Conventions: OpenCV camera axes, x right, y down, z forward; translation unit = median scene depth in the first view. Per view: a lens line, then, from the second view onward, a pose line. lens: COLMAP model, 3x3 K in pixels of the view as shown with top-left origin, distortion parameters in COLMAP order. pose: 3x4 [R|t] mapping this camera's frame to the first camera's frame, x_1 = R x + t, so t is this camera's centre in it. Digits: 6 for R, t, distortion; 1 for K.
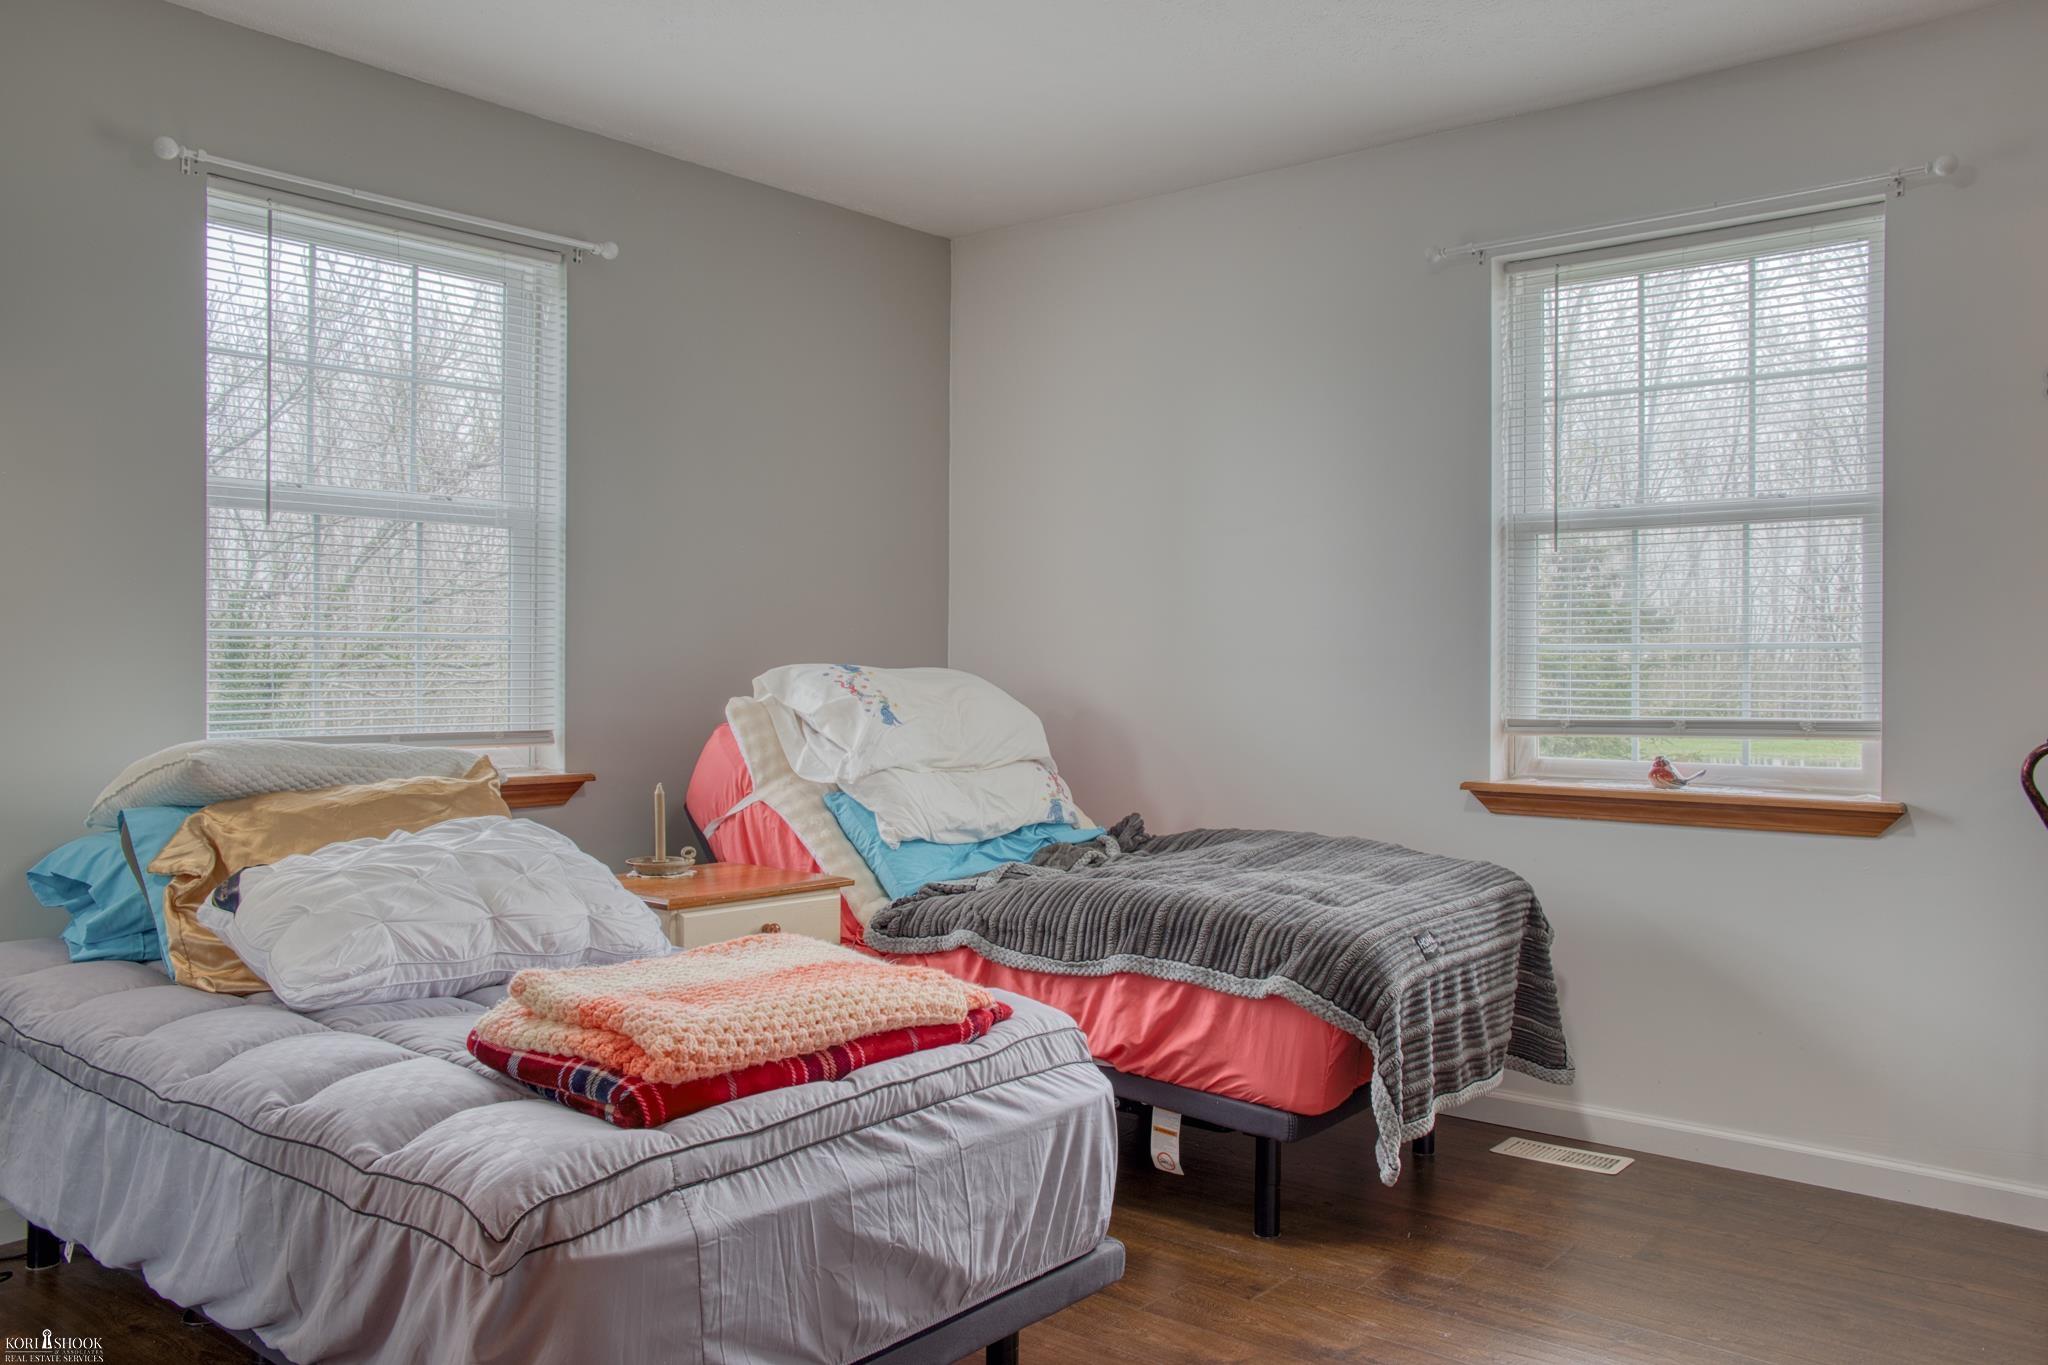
lens RADIAL K [[1608.7, 0, 1017.3], [0, 1608.7, 679.1], [0, 0, 1]] dist [-0.077553, 0.102007]
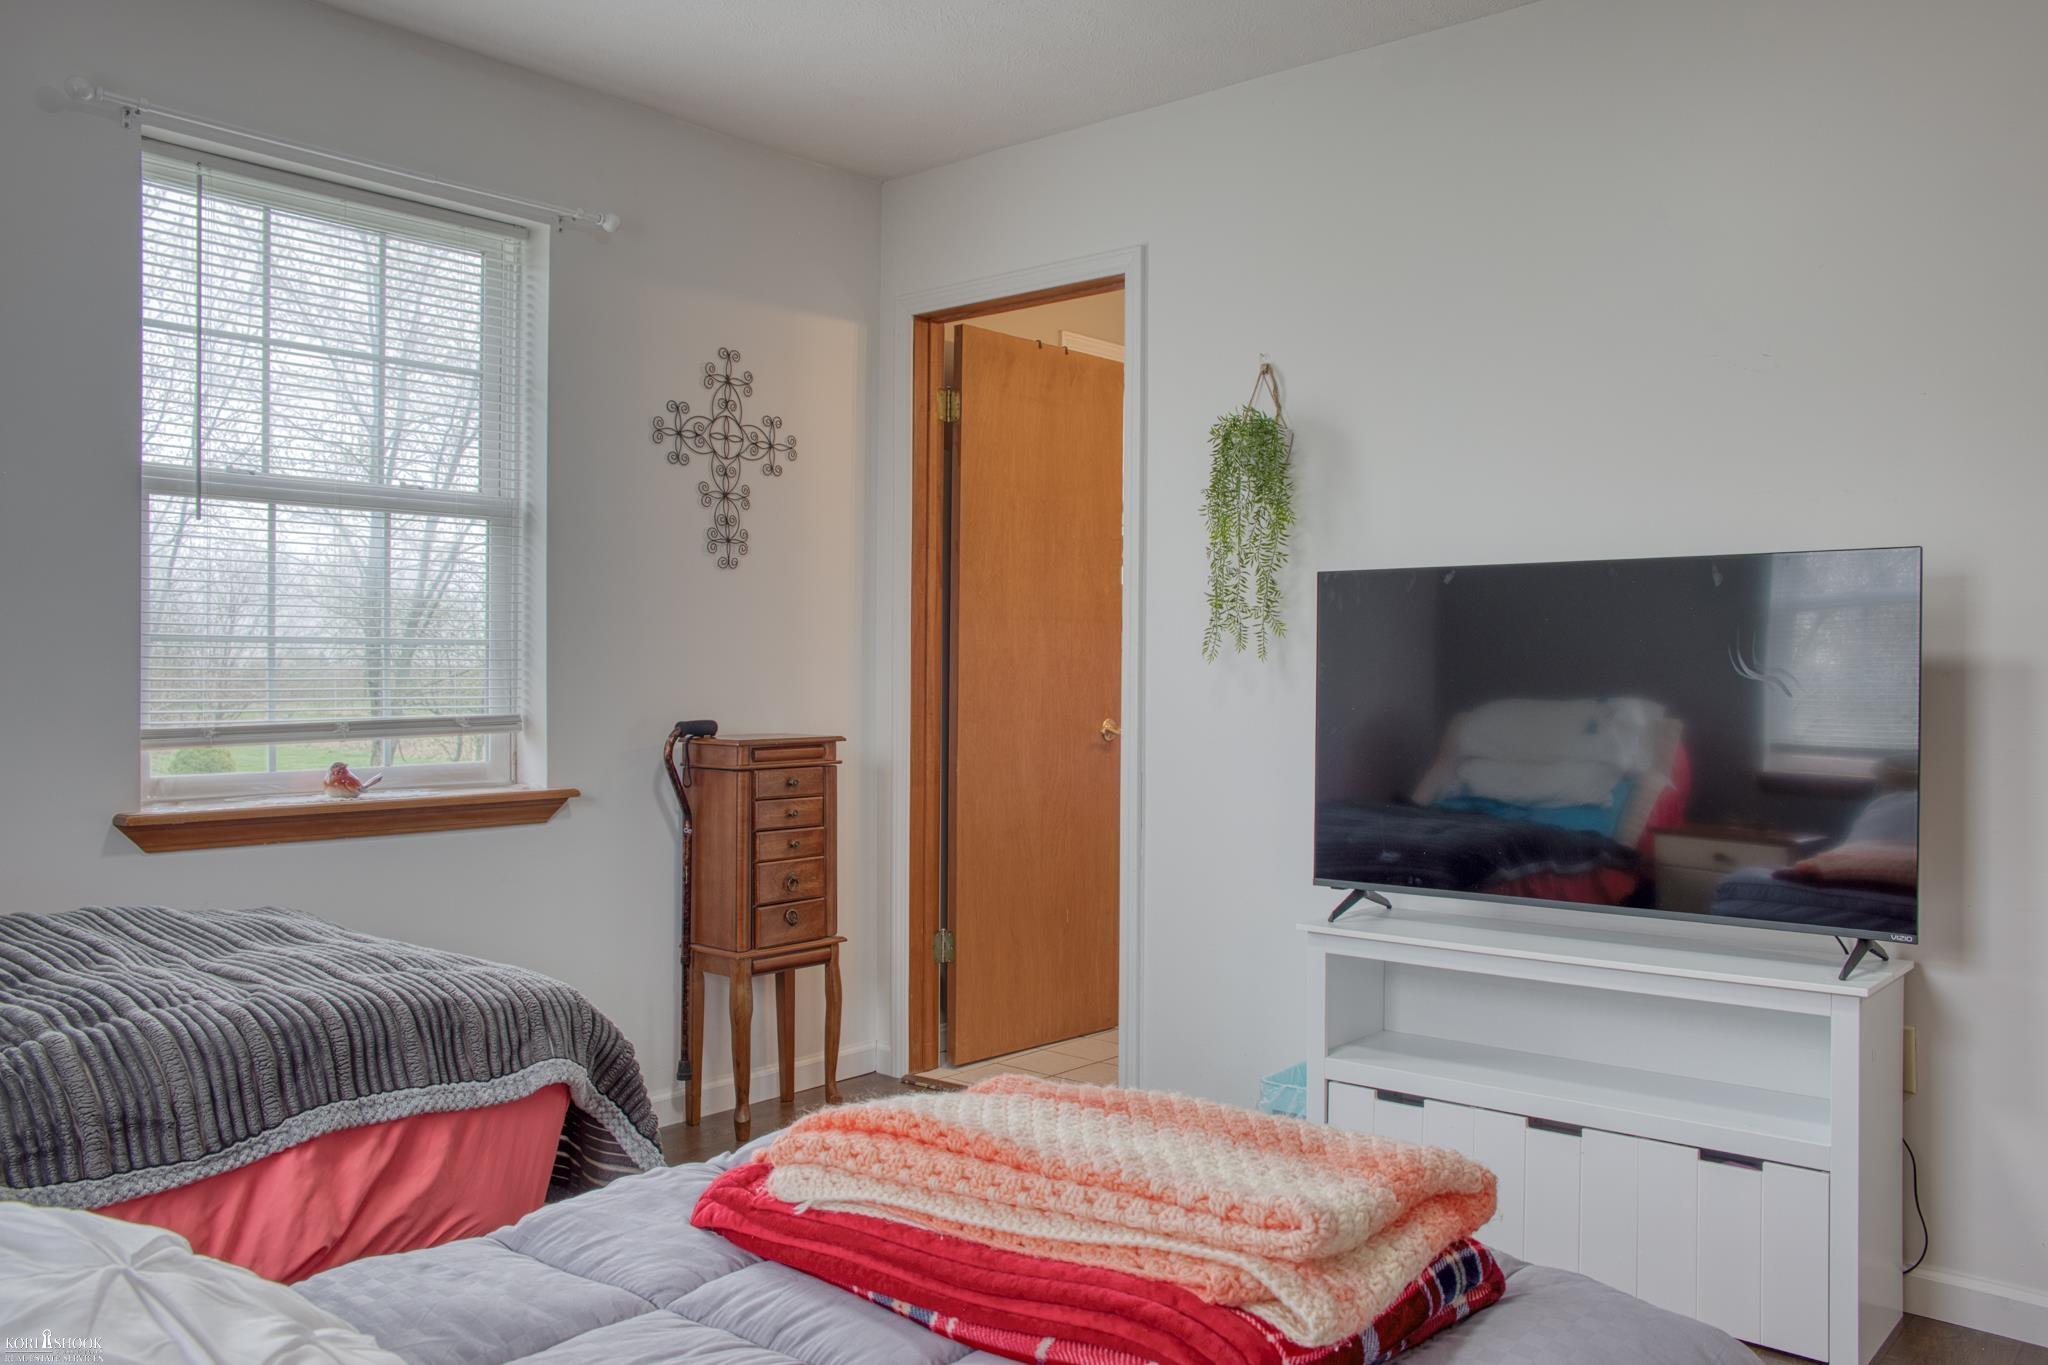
lens RADIAL K [[1608.7, 0, 1017.3], [0, 1608.7, 679.1], [0, 0, 1]] dist [-0.077553, 0.102007]
pose [[-0.010337, -0.006890, 0.999923, -0.544536], [0.002166, 0.999974, 0.006912, -0.004030], [-0.999944, 0.002238, -0.010322, 0.691754]]
